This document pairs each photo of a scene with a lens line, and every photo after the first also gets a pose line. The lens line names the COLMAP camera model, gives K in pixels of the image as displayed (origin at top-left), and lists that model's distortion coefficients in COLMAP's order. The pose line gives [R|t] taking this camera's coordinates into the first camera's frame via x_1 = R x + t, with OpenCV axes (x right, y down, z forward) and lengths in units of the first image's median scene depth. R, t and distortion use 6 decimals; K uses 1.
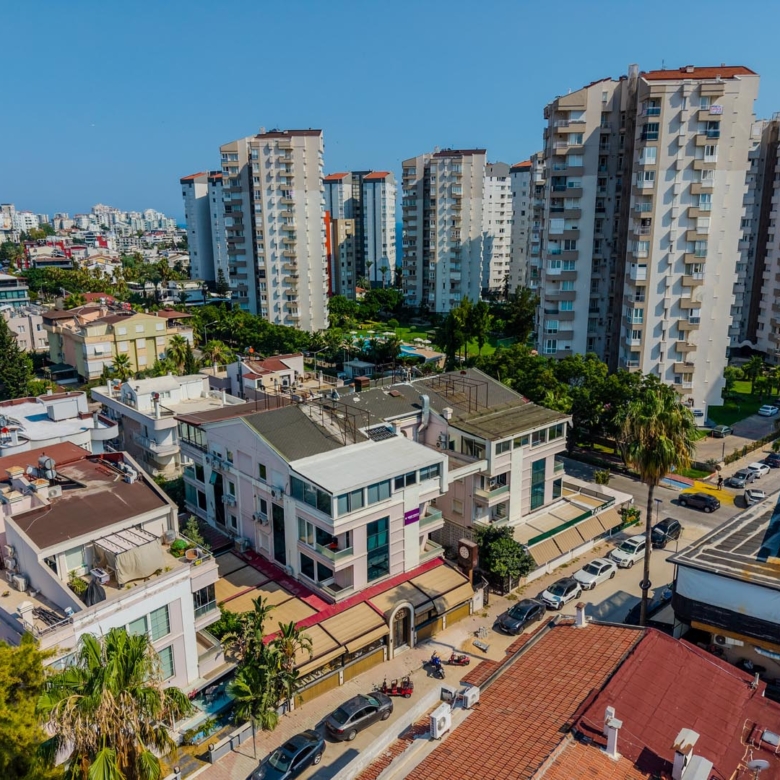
lens RADIAL K [[695.4, 0, 390.0], [0, 695.4, 390.0], [0, 0, 1]] dist [0.097431, -0.179815]
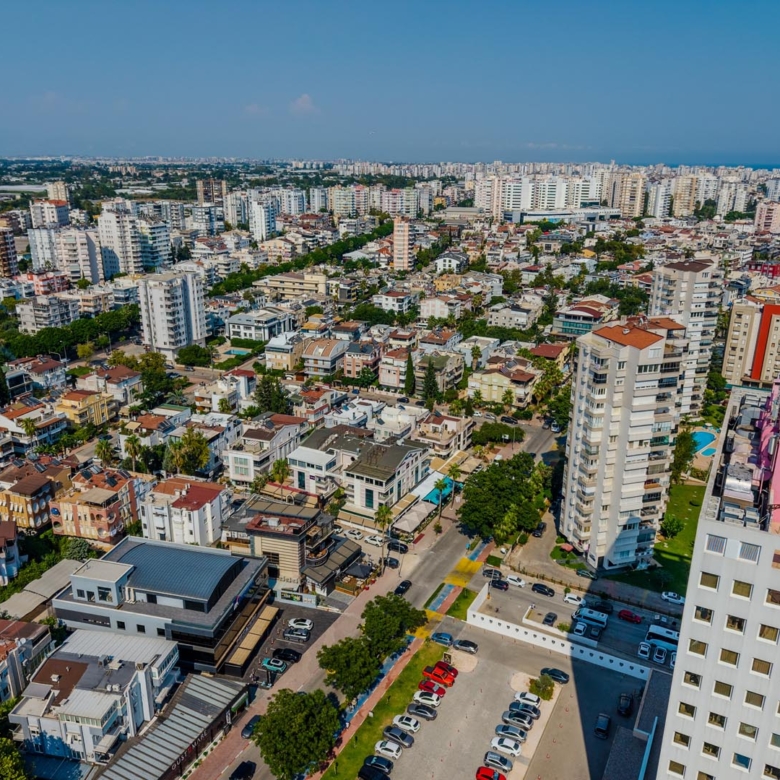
lens RADIAL K [[695.4, 0, 390.0], [0, 695.4, 390.0], [0, 0, 1]] dist [0.097431, -0.179815]
pose [[0.341991, 0.307910, -0.887825, 2.253136], [-0.234973, 0.942800, 0.236464, -0.814224], [0.909851, 0.127747, 0.394780, 0.010497]]
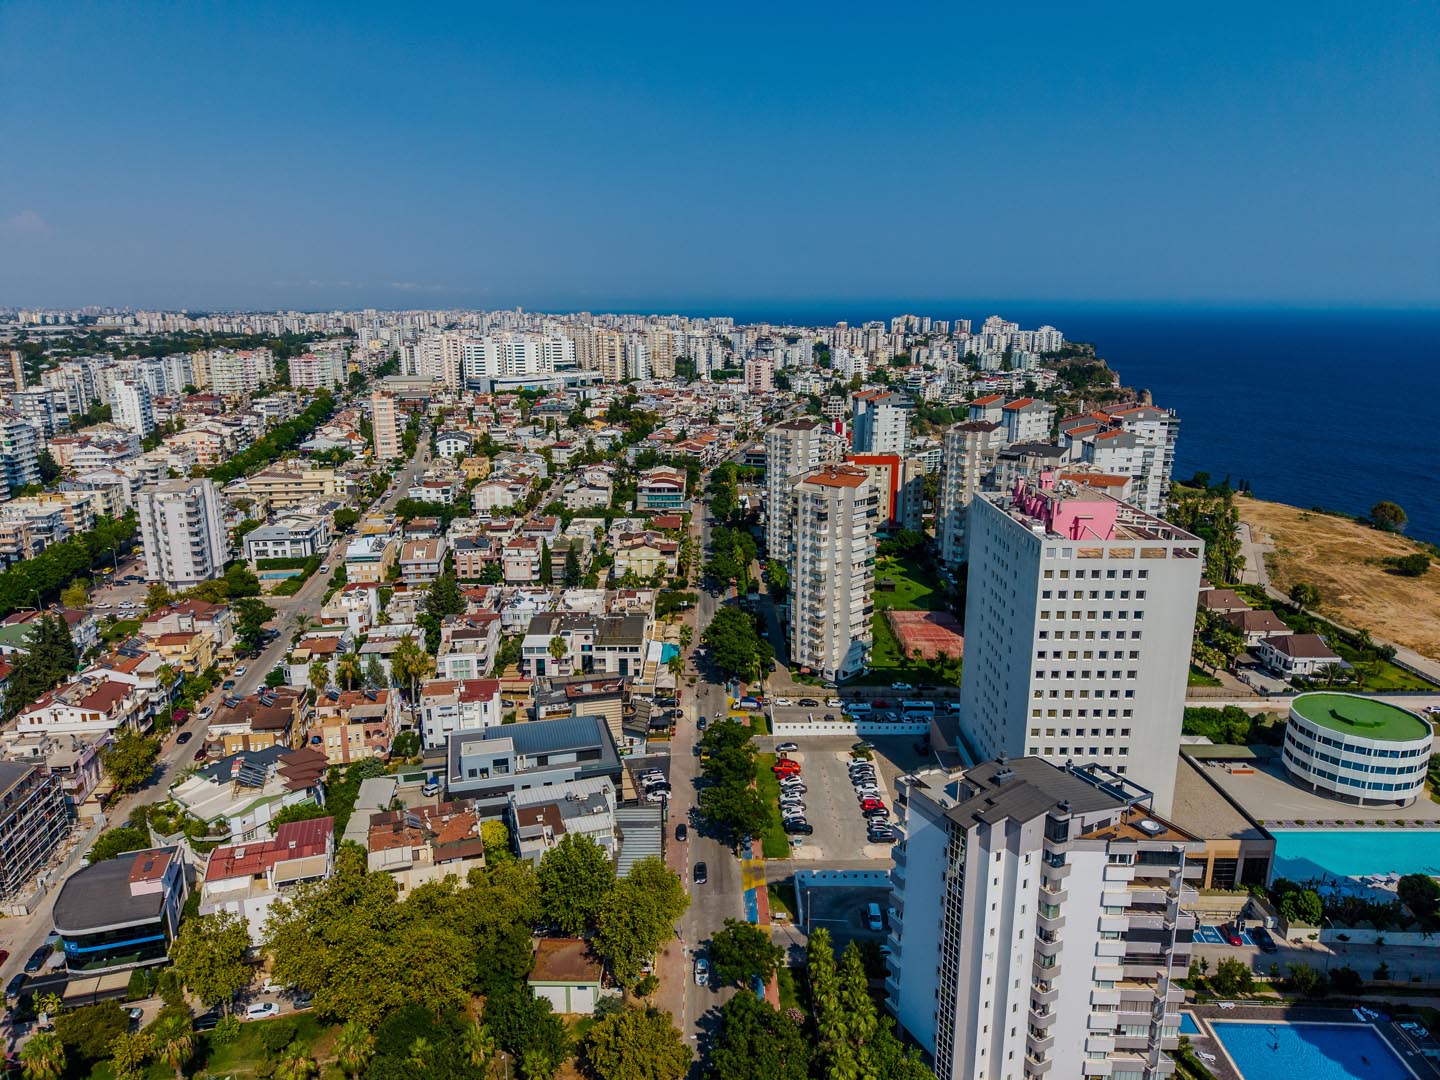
lens RADIAL K [[961.2, 0, 752.9], [0, 961.2, 535.3], [0, 0, 1]] dist [0.005218, -0.029722]
pose [[0.775496, 0.161757, -0.610280, 2.523242], [-0.165183, 0.984935, 0.051159, -0.573847], [0.609361, 0.061135, 0.790532, -1.457935]]
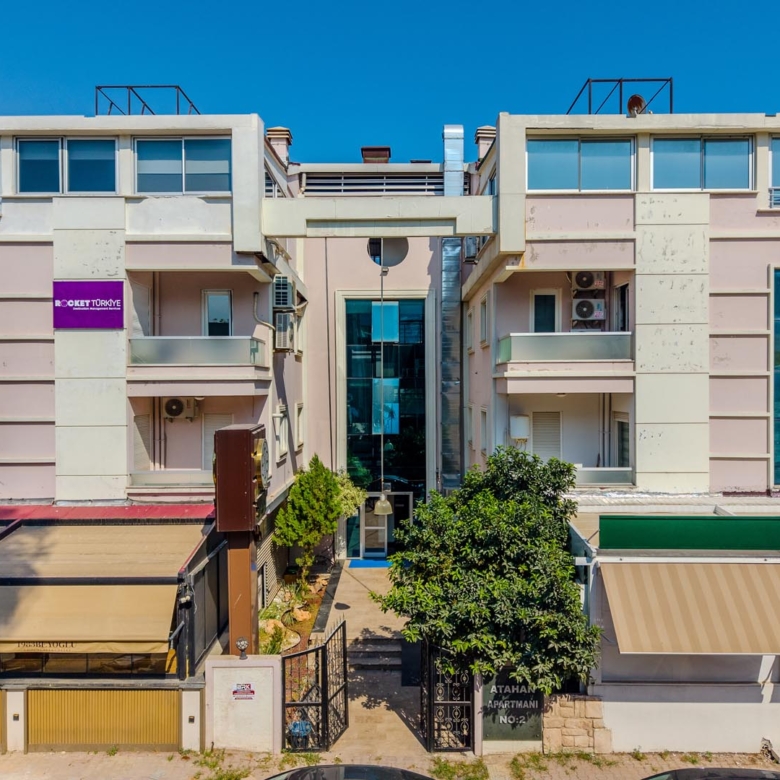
lens RADIAL K [[695.4, 0, 390.0], [0, 695.4, 390.0], [0, 0, 1]] dist [0.097431, -0.179815]
pose [[0.744387, 0.005751, -0.667724, 0.249022], [-0.161608, 0.971787, -0.171792, 0.192939], [0.647897, 0.235790, 0.724315, 0.692090]]
